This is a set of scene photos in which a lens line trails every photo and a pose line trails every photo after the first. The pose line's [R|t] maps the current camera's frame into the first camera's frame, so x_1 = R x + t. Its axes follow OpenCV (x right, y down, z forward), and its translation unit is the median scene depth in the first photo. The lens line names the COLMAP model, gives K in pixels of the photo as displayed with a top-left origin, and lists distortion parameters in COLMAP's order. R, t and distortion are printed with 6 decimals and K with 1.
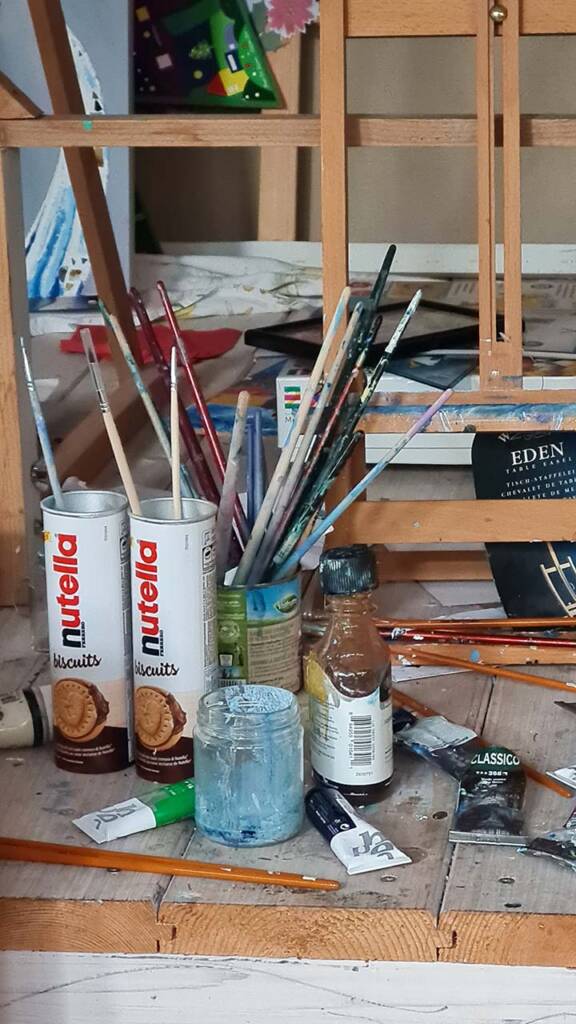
lens RADIAL K [[2428.5, 0, 288.7], [0, 2428.5, 512.0], [0, 0, 1]] dist [-0.115712, 0.000000]
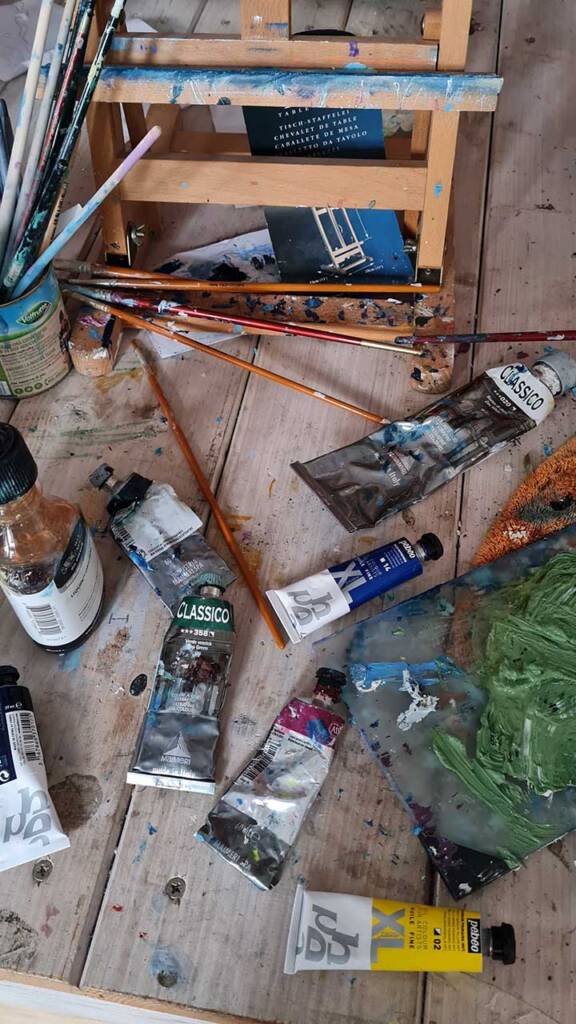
lens RADIAL K [[888.4, 0, 283.2], [0, 888.4, 510.0], [0, 0, 1]] dist [0.033564, -0.013007]
pose [[0.999940, 0.010695, -0.002448, 0.102503], [-0.007072, 0.798864, 0.601470, -0.117151], [0.008388, -0.601416, 0.798892, 0.665116]]
